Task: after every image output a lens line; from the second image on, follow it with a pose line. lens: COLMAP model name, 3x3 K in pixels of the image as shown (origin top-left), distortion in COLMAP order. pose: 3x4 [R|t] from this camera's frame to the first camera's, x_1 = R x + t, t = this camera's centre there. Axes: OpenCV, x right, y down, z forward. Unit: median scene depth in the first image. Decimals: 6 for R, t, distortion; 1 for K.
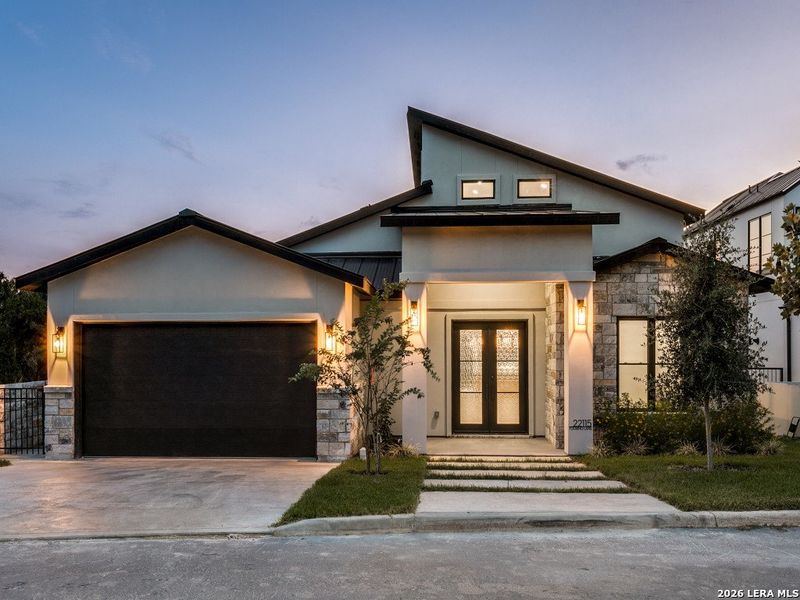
lens RADIAL K [[760.1, 0, 389.9], [0, 760.1, 344.2], [0, 0, 1]] dist [0.016824, 0.005725]
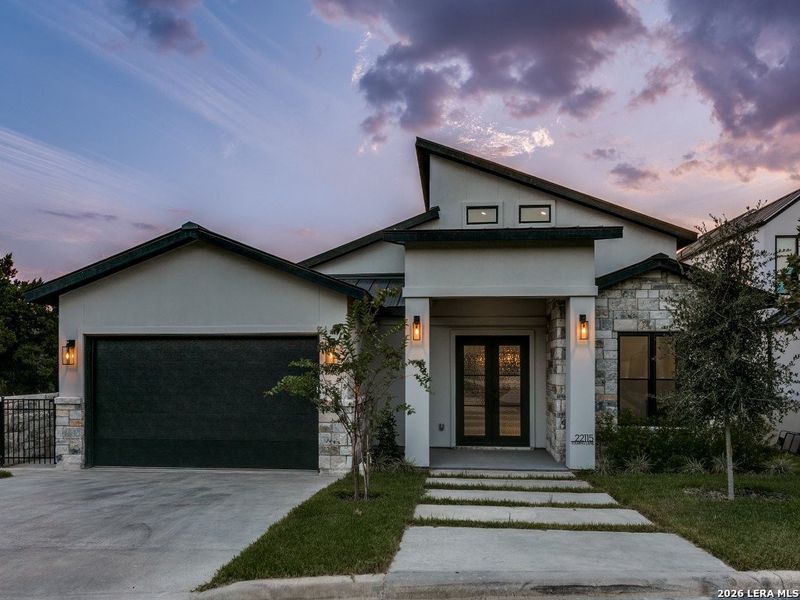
lens RADIAL K [[597.8, 0, 399.1], [0, 597.8, 362.8], [0, 0, 1]] dist [0.001217, 0.004263]
pose [[0.999565, 0.004462, -0.029169, 0.032014], [-0.004447, 0.999990, 0.000606, 0.005700], [0.029172, -0.000476, 0.999574, 0.207841]]
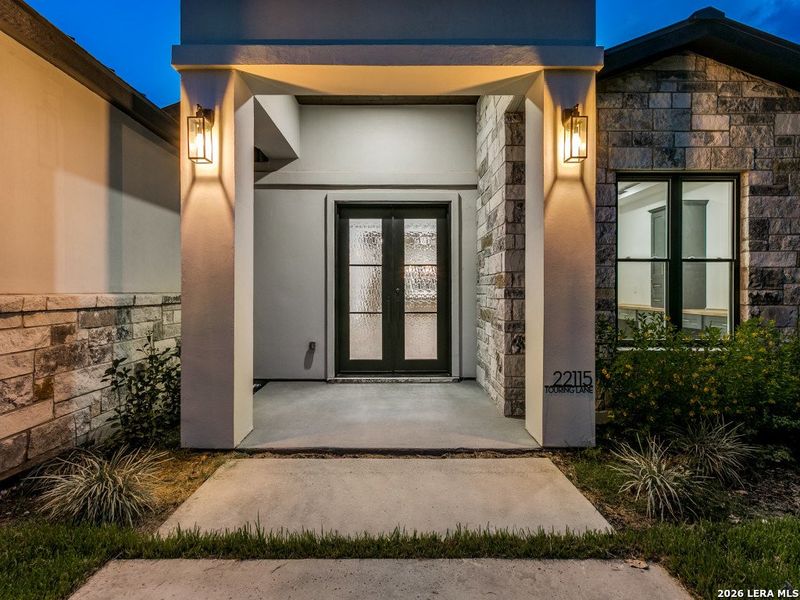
lens RADIAL K [[387.3, 0, 397.5], [0, 387.3, 290.2], [0, 0, 1]] dist [0.006142, 0.000940]
pose [[0.997899, 0.001266, 0.064778, 0.133093], [-0.001603, 0.999985, 0.005142, 0.049749], [-0.064771, -0.005235, 0.997886, 0.780591]]
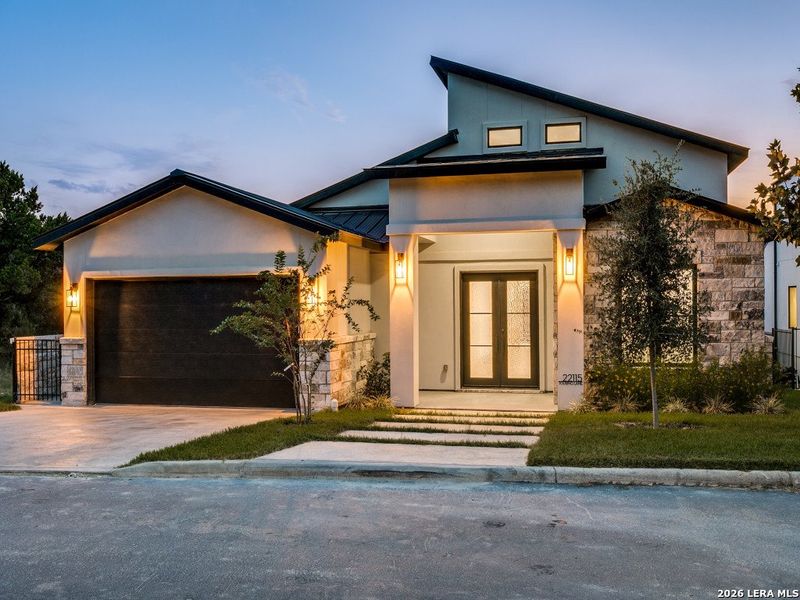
lens RADIAL K [[777.4, 0, 400.0], [0, 777.4, 300.0], [0, 0, 1]] dist [0.011508, 0.007928]
pose [[0.983460, -0.006957, -0.180990, 0.219519], [0.007298, 0.999973, 0.001219, 0.003252], [0.180976, -0.002520, 0.983484, -0.000324]]
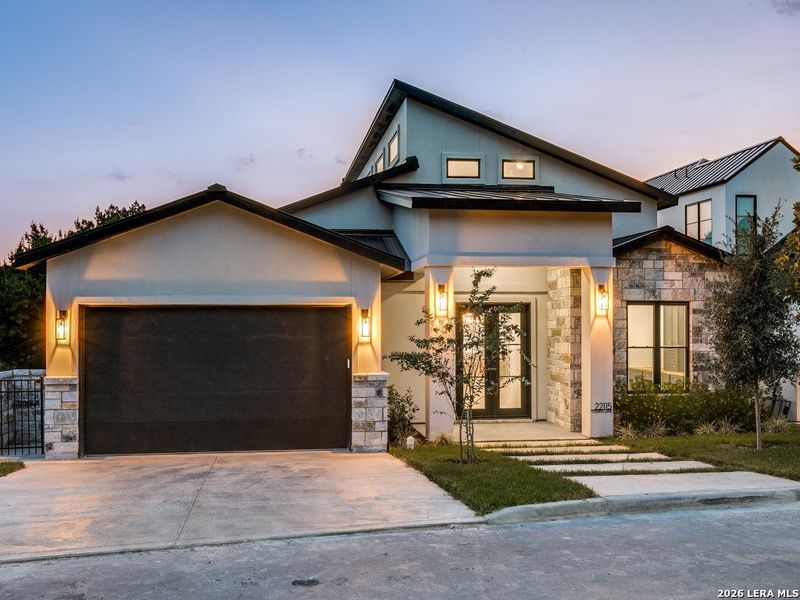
lens RADIAL K [[833.2, 0, 402.3], [0, 833.2, 316.0], [0, 0, 1]] dist [0.006146, 0.013959]
pose [[0.977752, 0.001533, 0.209759, -0.247362], [-0.000497, 0.999987, -0.004990, -0.011520], [-0.209764, 0.004775, 0.977740, -0.036516]]
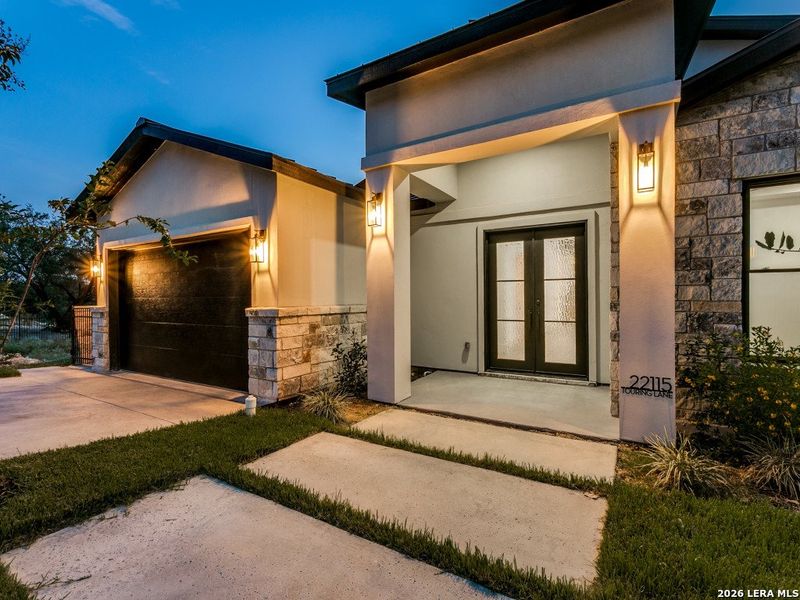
lens RADIAL K [[384.6, 0, 397.6], [0, 384.6, 299.0], [0, 0, 1]] dist [0.004404, 0.000818]
pose [[0.884046, -0.005069, -0.467373, 0.225913], [0.010313, 0.999909, 0.008663, 0.042964], [0.467286, -0.012478, 0.884018, 0.695828]]
